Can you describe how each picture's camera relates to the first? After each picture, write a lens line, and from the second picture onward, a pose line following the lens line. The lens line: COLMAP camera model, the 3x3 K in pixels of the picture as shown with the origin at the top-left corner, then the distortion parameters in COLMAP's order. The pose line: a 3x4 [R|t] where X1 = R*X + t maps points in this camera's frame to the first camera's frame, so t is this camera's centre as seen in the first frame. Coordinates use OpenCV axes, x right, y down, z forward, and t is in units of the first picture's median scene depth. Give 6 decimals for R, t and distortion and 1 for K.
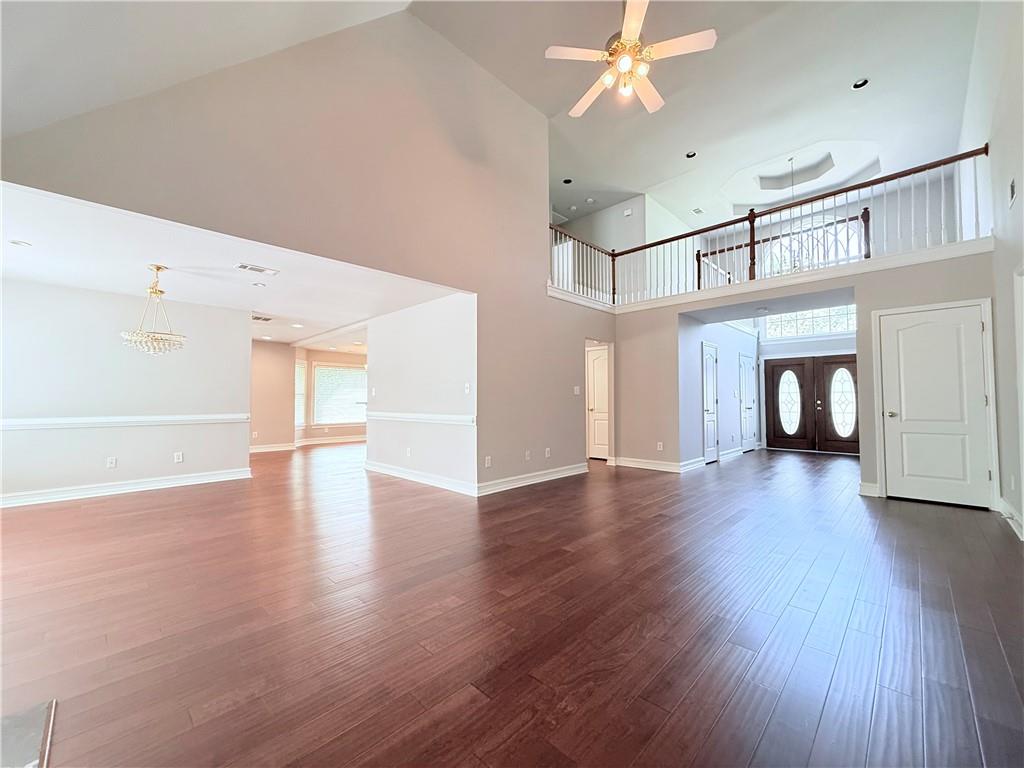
lens RADIAL K [[407.9, 0, 510.2], [0, 407.9, 385.3], [0, 0, 1]] dist [0.000057, 0.000004]
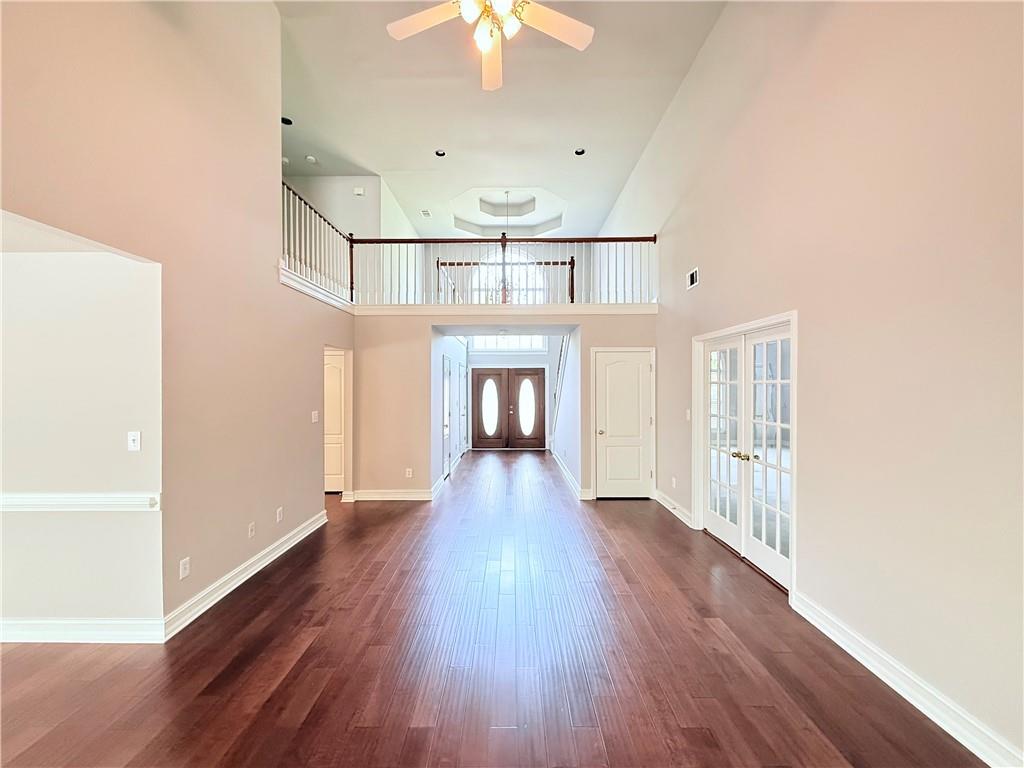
lens RADIAL K [[407.9, 0, 510.2], [0, 407.9, 385.3], [0, 0, 1]] dist [0.000057, 0.000004]
pose [[0.714490, 0.001276, 0.699645, -0.086083], [-0.024899, 0.999411, 0.023605, -0.060024], [-0.699203, -0.034286, 0.714101, 0.196240]]
